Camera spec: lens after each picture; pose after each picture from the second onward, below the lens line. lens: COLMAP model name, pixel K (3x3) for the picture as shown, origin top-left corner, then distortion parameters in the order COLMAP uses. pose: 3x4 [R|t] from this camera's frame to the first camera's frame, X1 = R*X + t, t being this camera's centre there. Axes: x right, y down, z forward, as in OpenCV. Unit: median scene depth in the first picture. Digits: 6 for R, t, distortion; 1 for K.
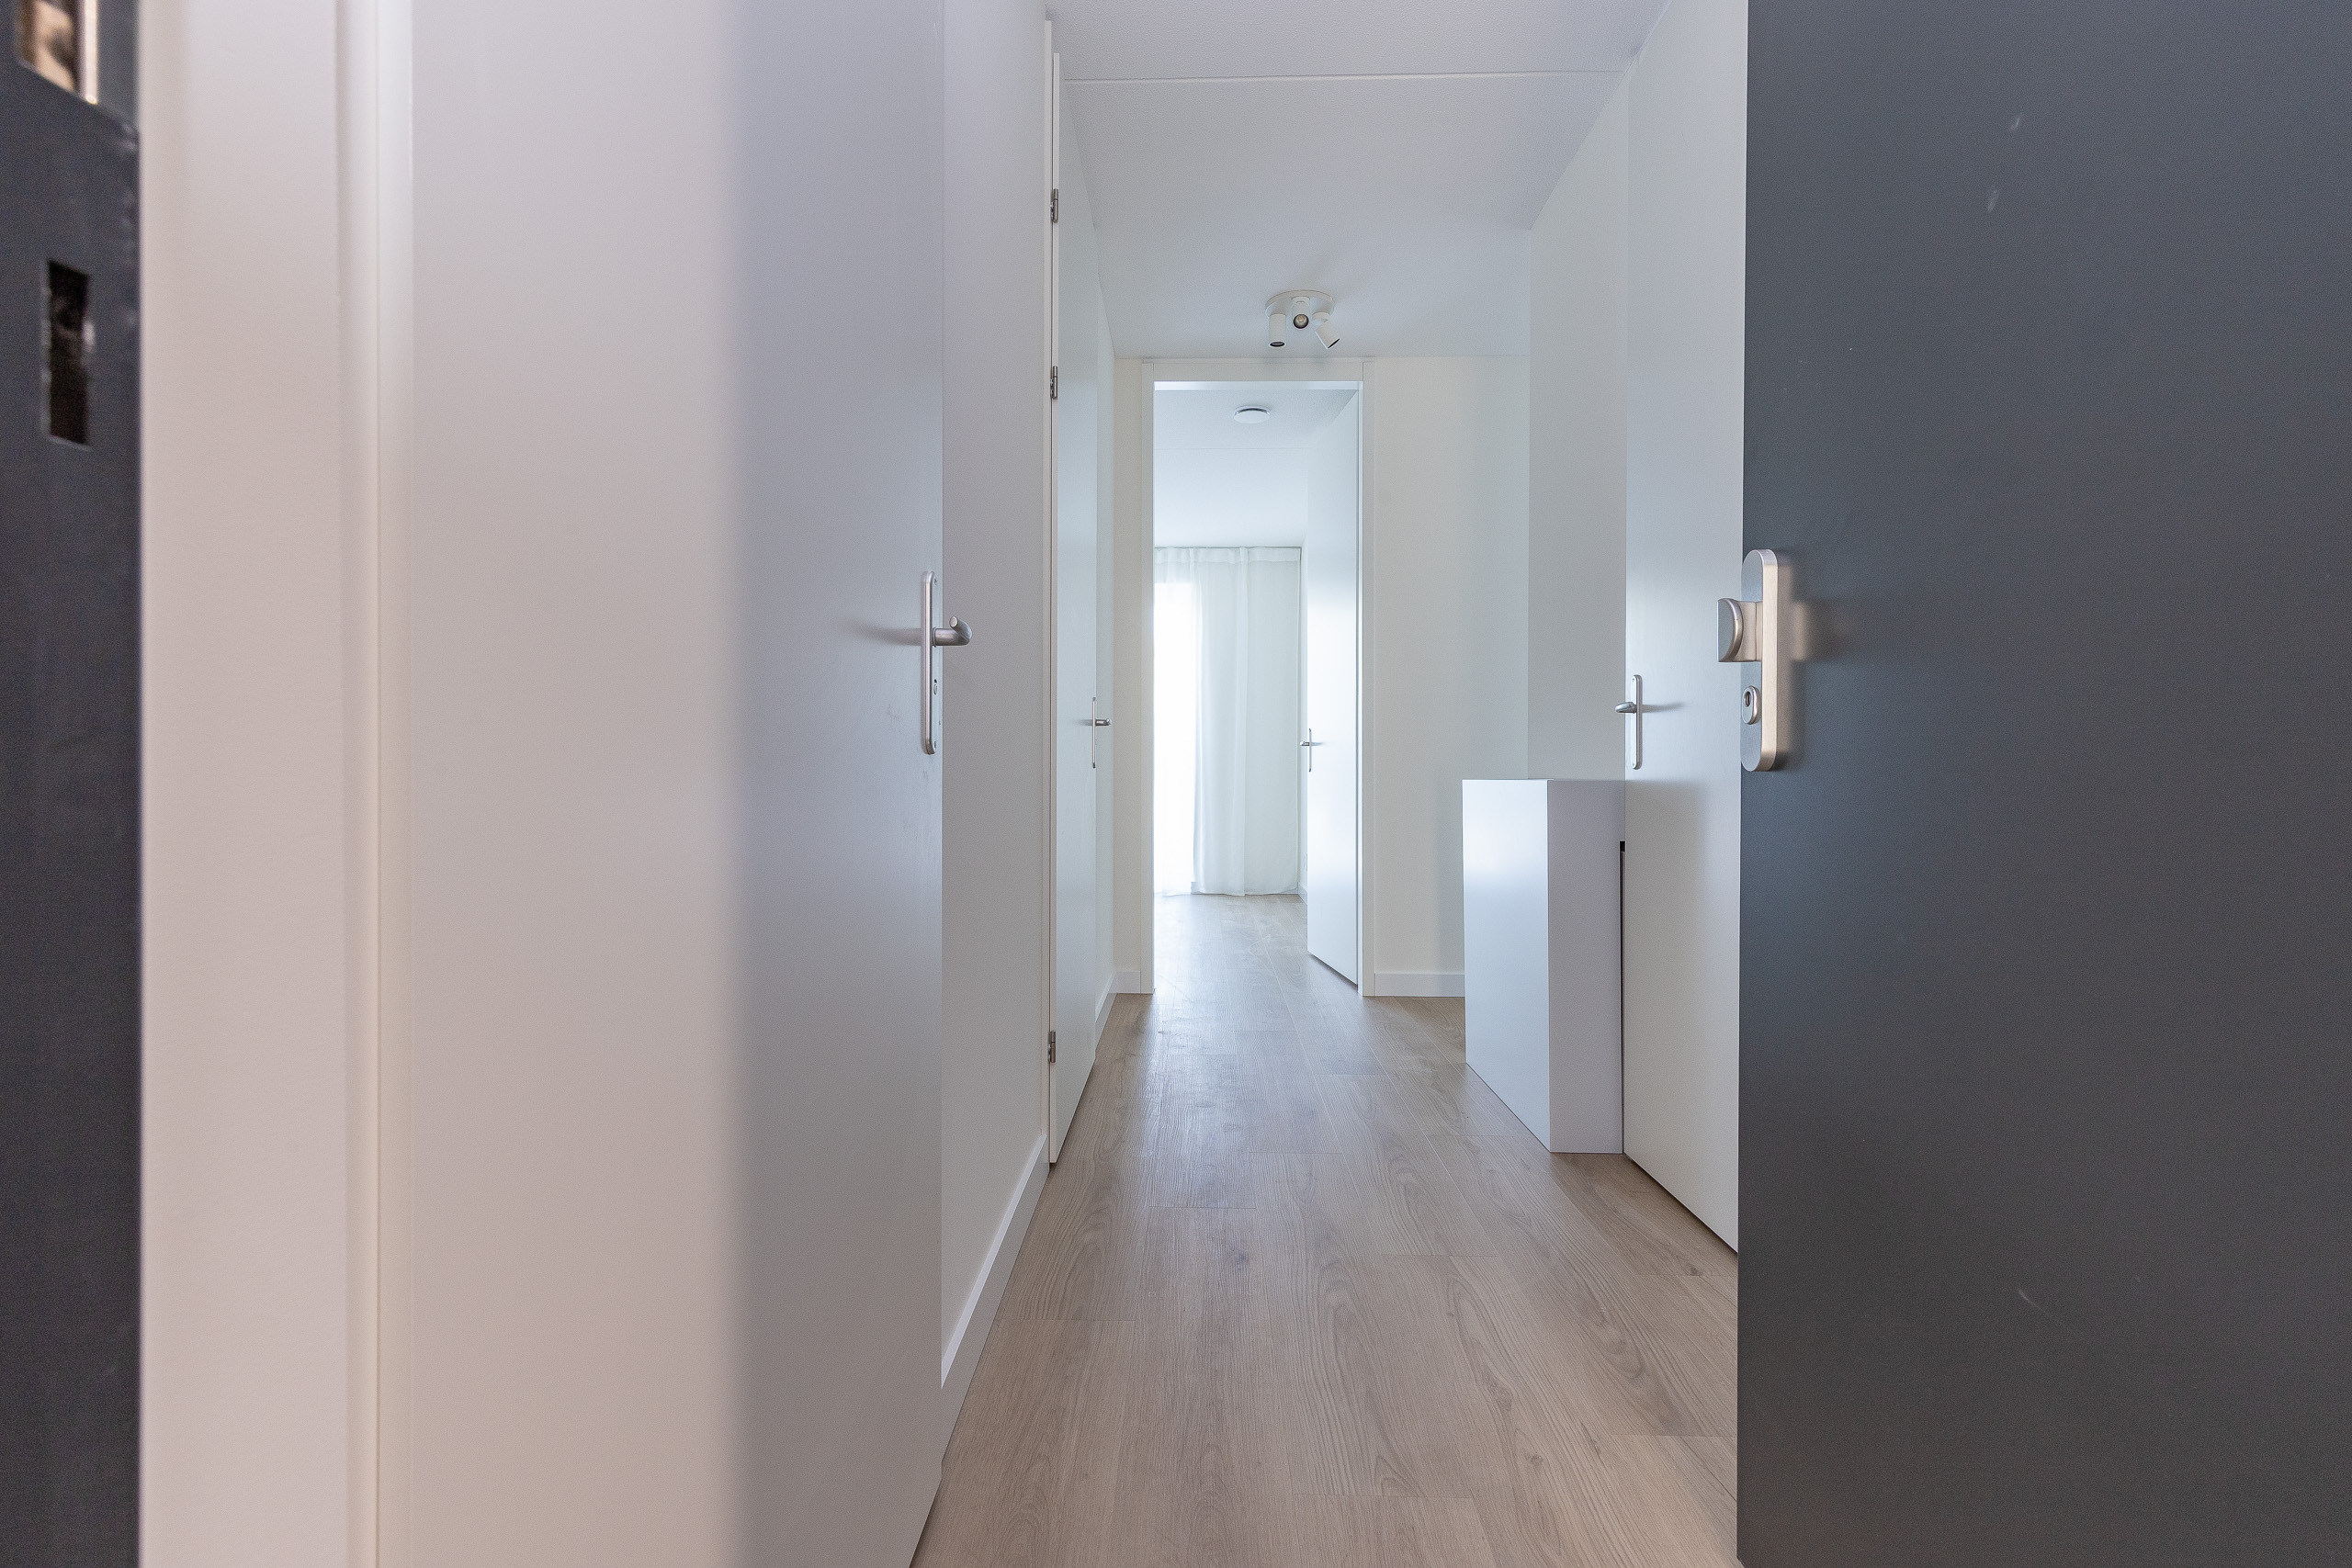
lens RADIAL K [[1073.8, 0, 1176.0], [0, 1073.8, 784.0], [0, 0, 1]] dist [0.003665, 0.000228]
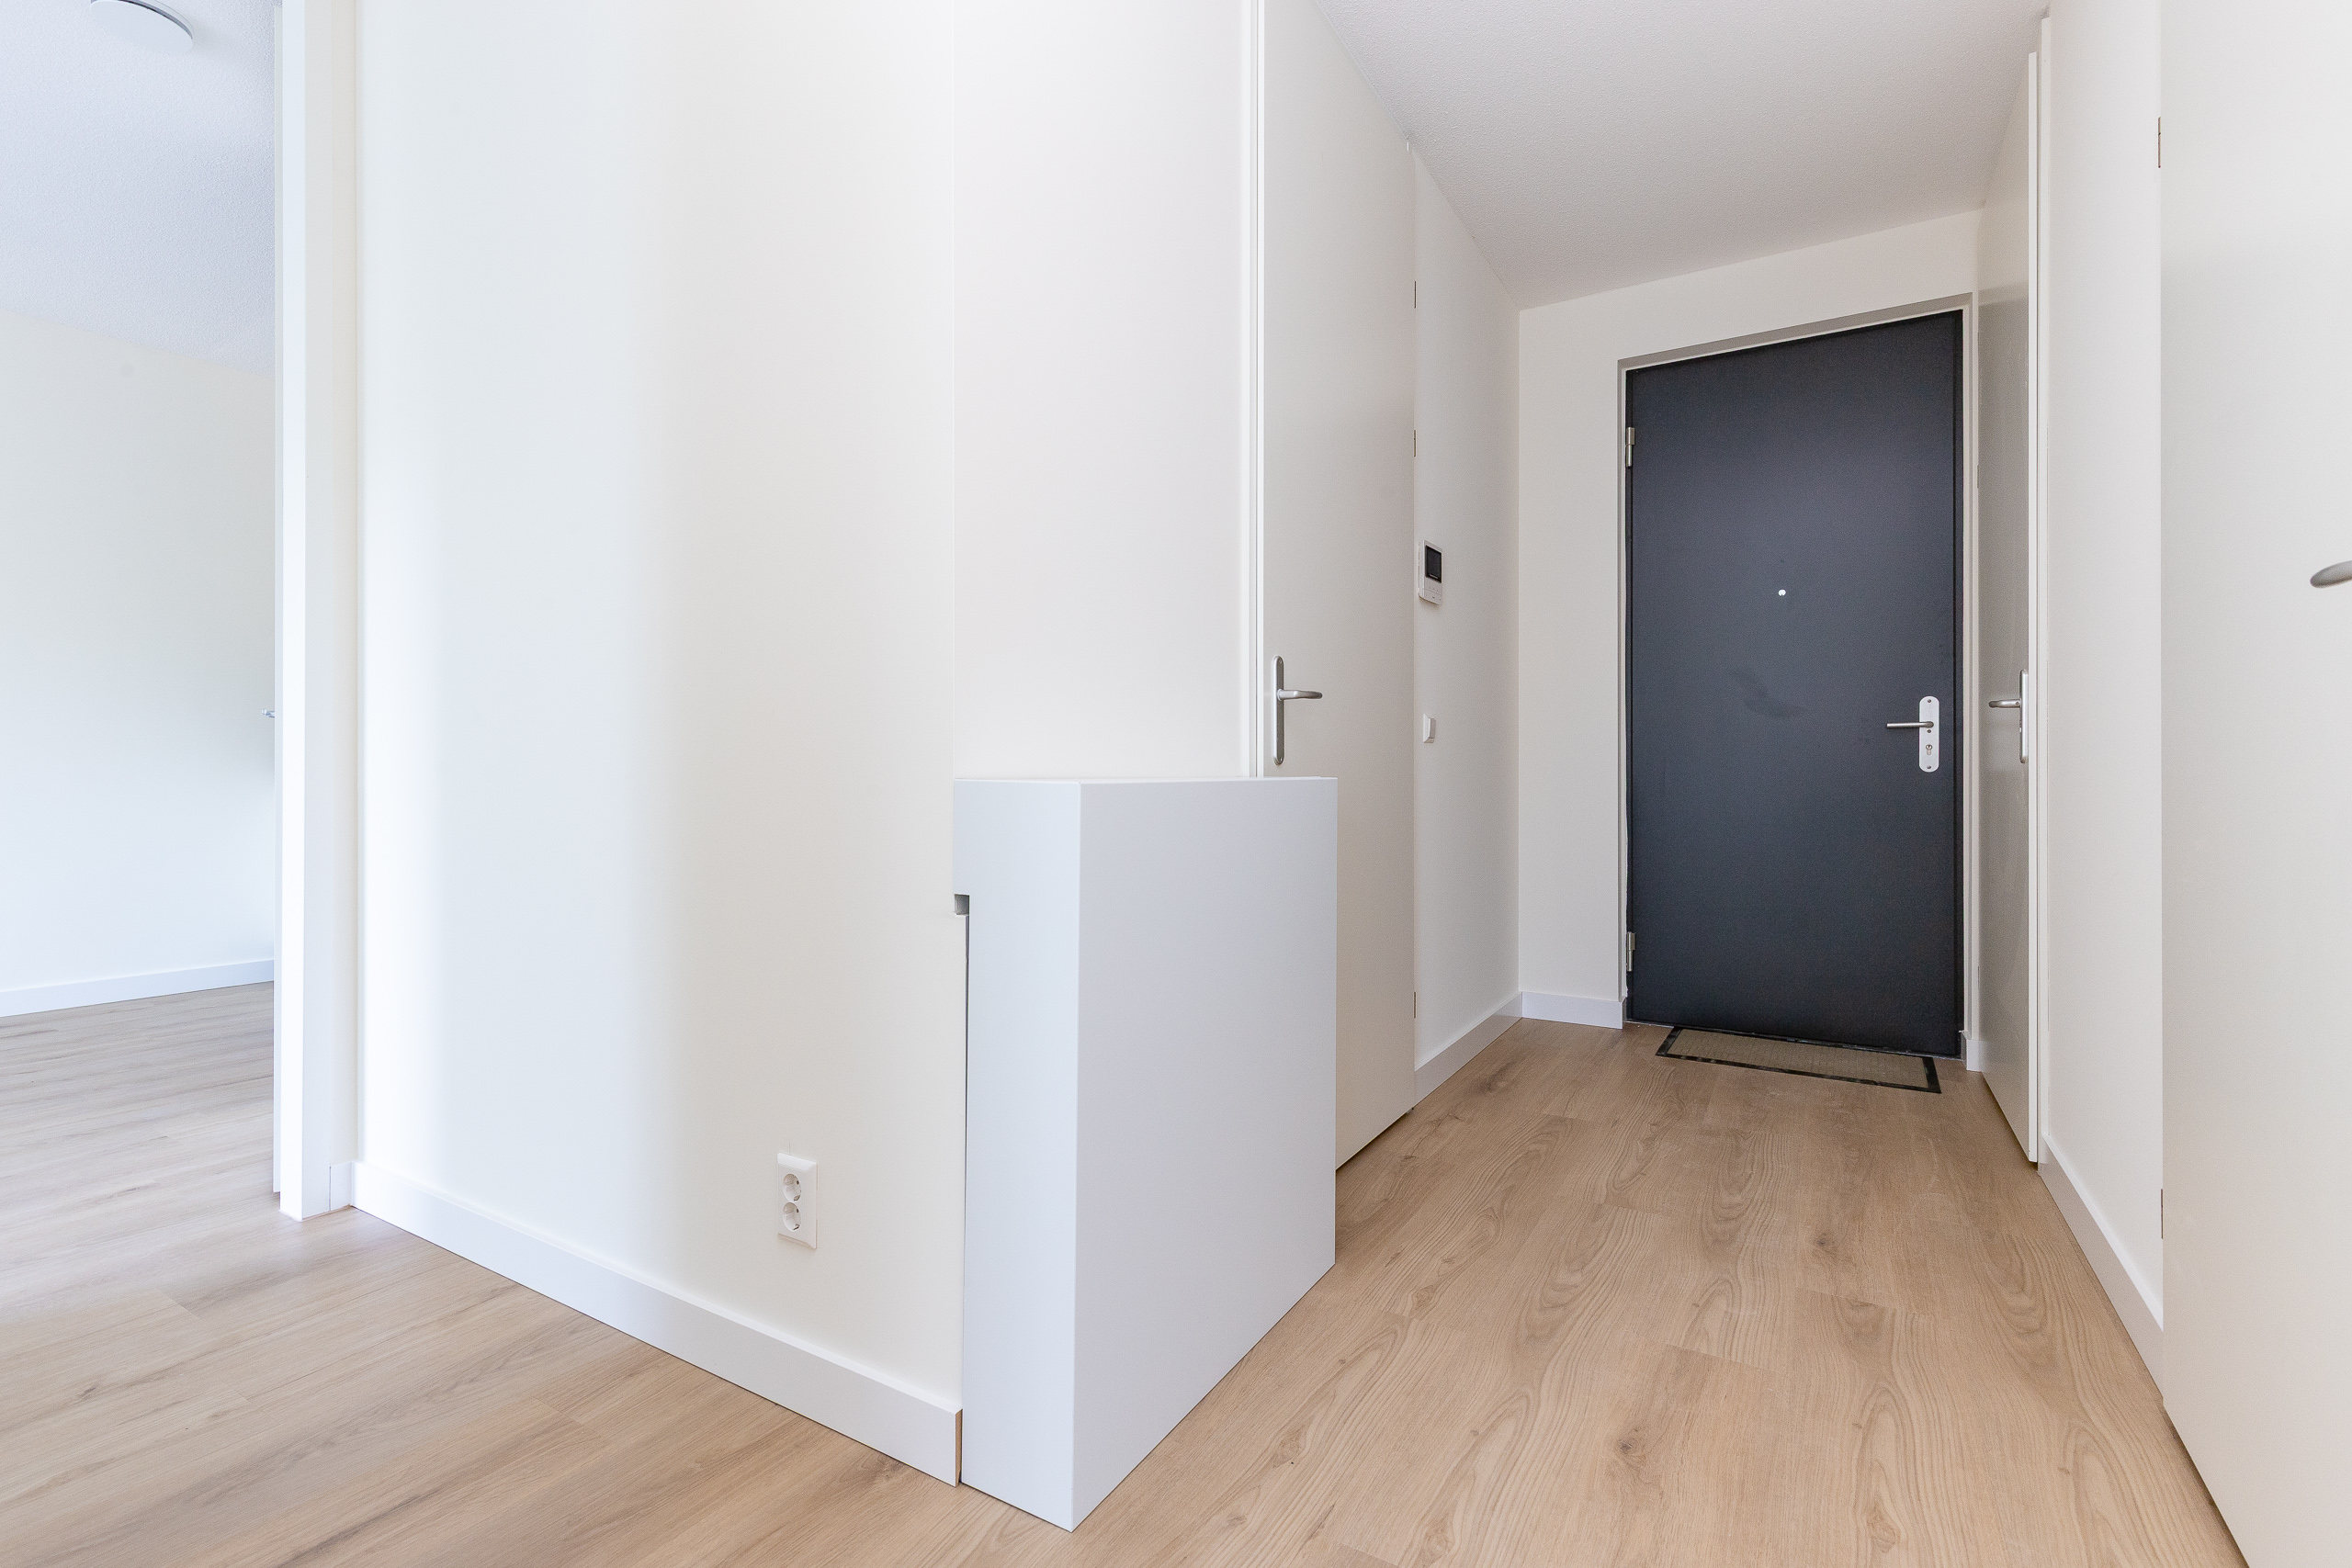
lens RADIAL K [[1063.0, 0, 1168.7], [0, 1063.0, 771.2], [0, 0, 1]] dist [0.003983, 0.000260]
pose [[-0.861984, -0.004092, 0.506918, 0.081652], [0.003629, 0.999892, 0.014241, -0.025503], [-0.506922, 0.014115, -0.861876, 2.097543]]
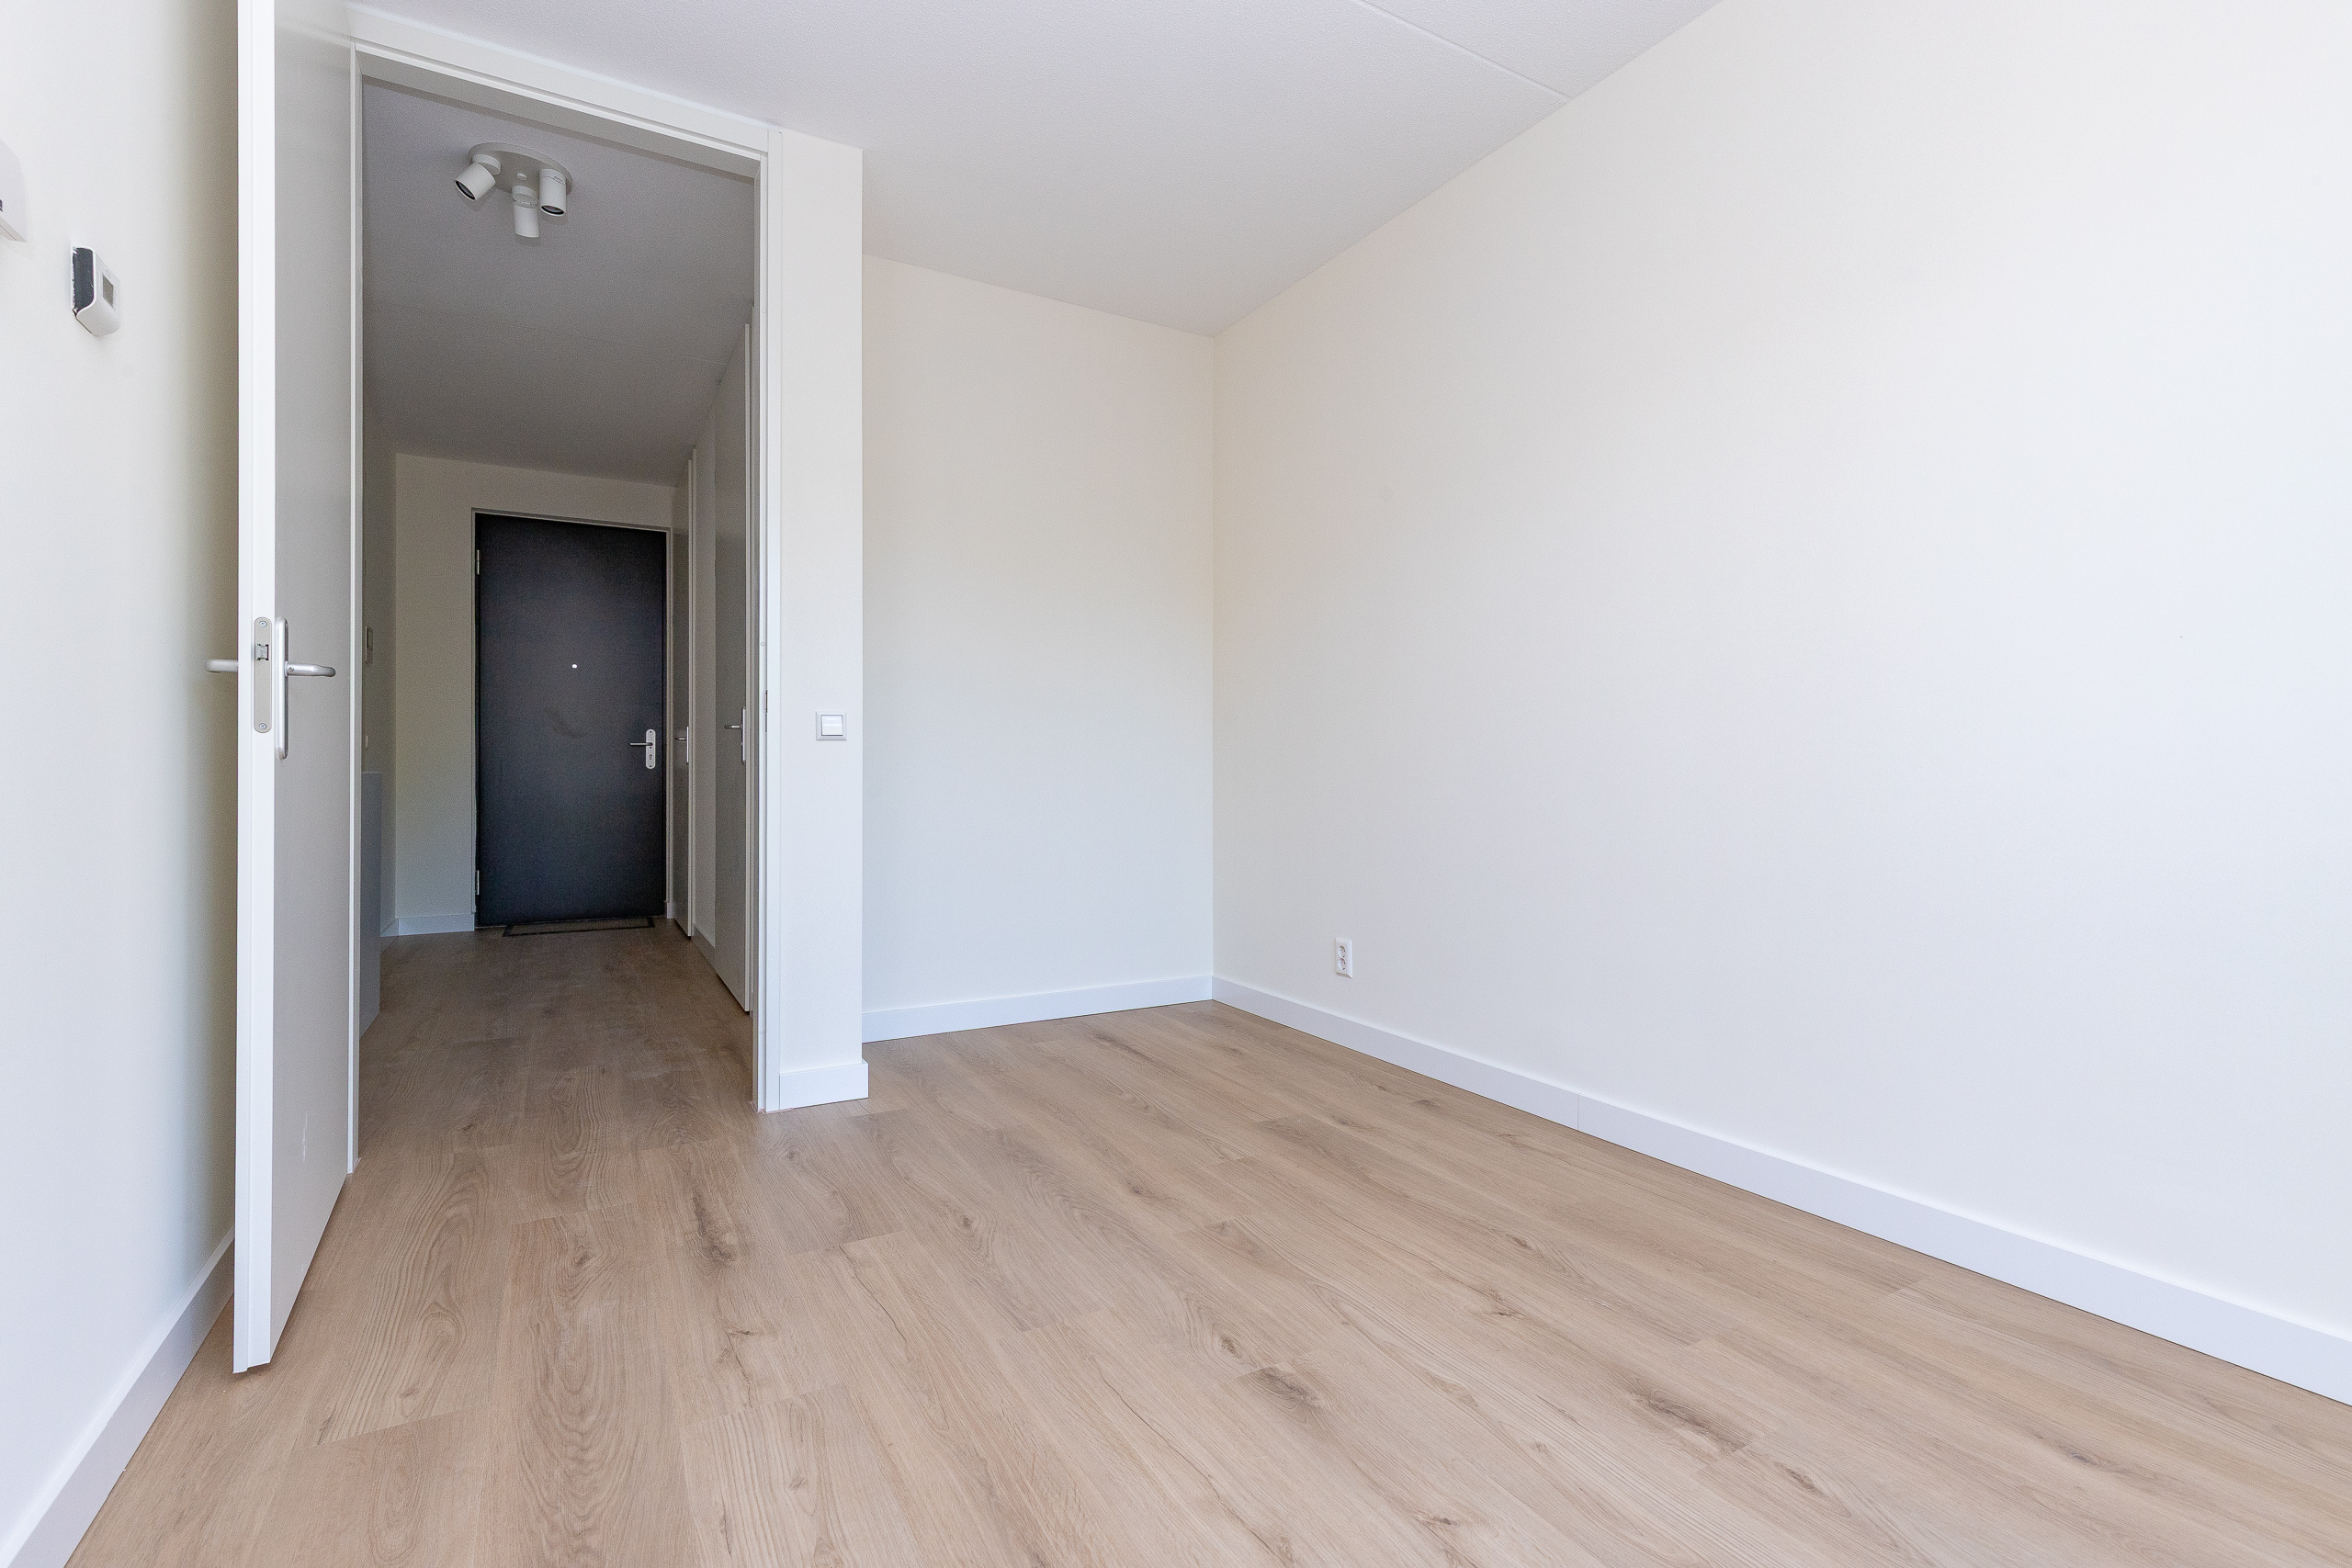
lens RADIAL K [[1063.0, 0, 1168.7], [0, 1063.0, 771.2], [0, 0, 1]] dist [0.003983, 0.000260]
pose [[-0.858991, -0.005247, -0.511963, 0.191599], [-0.007949, 0.999964, 0.003088, -0.012463], [0.511928, 0.006723, -0.859002, 3.492385]]
